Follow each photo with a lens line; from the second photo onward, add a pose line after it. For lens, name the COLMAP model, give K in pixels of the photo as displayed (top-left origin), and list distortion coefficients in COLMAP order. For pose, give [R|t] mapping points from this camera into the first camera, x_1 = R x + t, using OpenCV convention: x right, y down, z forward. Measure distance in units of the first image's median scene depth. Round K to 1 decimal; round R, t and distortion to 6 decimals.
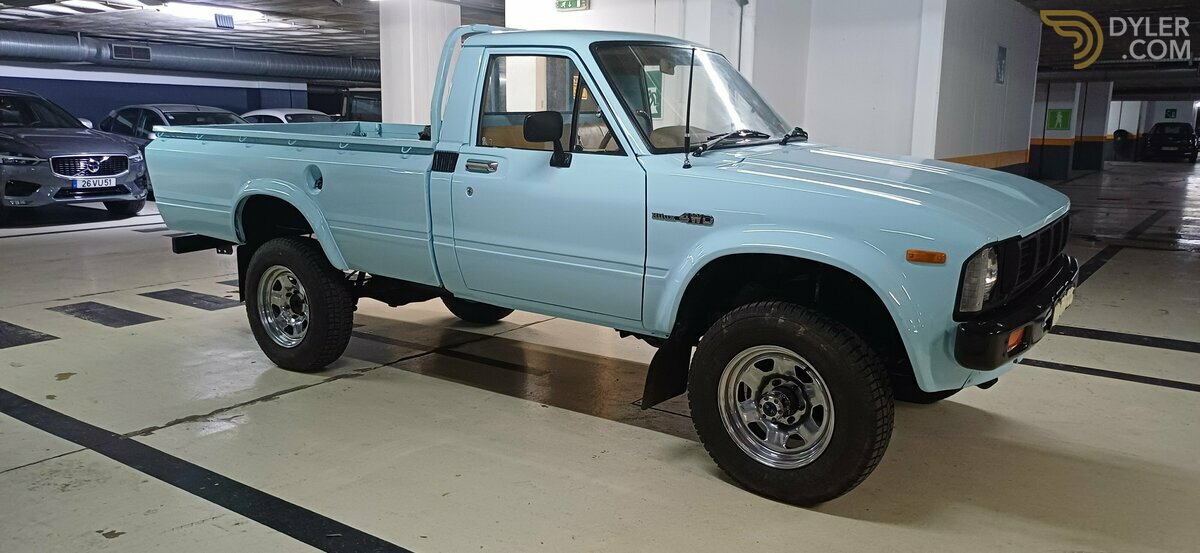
lens RADIAL K [[890.3, 0, 604.2], [0, 890.3, 278.8], [0, 0, 1]] dist [0.013246, 0.000782]
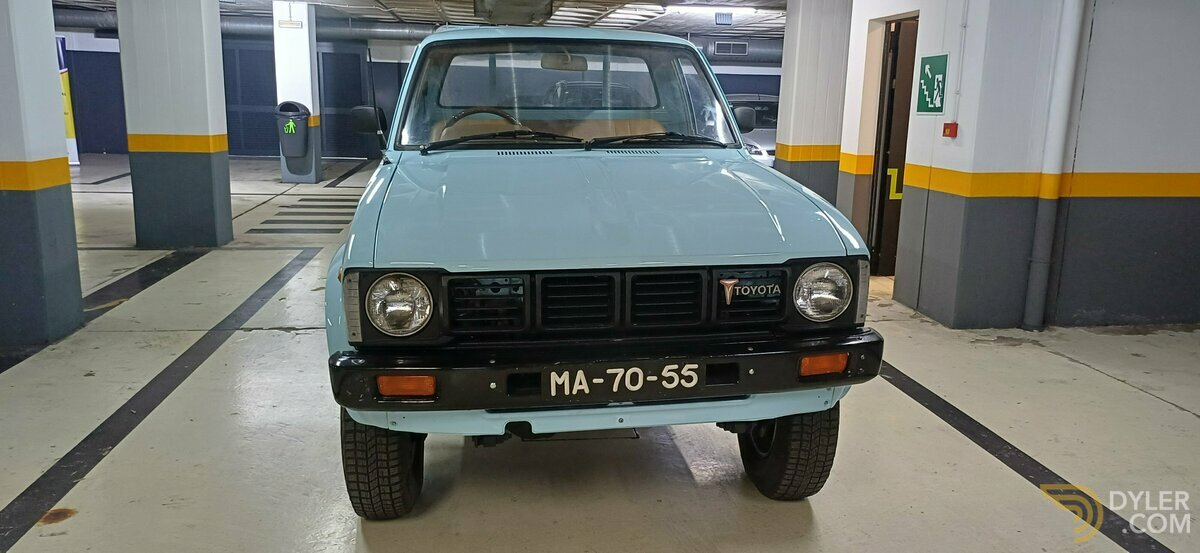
lens RADIAL K [[890.3, 0, 604.2], [0, 890.3, 278.8], [0, 0, 1]] dist [0.013246, 0.000782]
pose [[0.679178, 0.148905, -0.718710, 0.760912], [-0.136902, 0.987721, 0.075267, -0.080456], [0.721093, 0.047274, 0.691224, 0.359036]]
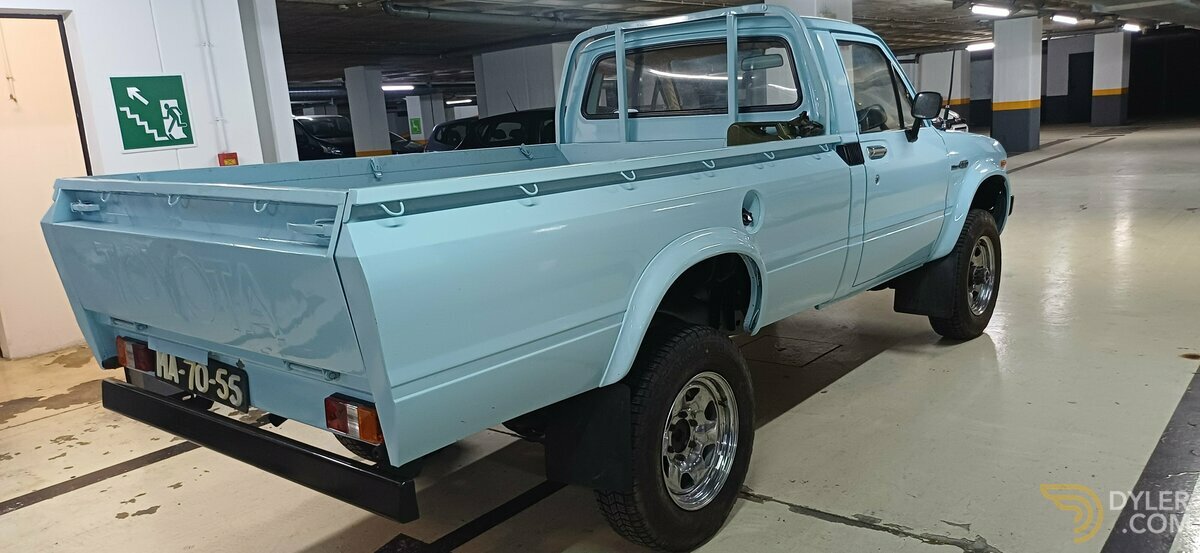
lens RADIAL K [[890.3, 0, 604.2], [0, 890.3, 278.8], [0, 0, 1]] dist [0.013246, 0.000782]
pose [[0.075427, -0.202196, 0.976436, -0.996151], [0.242683, 0.953505, 0.178701, -0.209066], [-0.967169, 0.223486, 0.120990, 1.039631]]
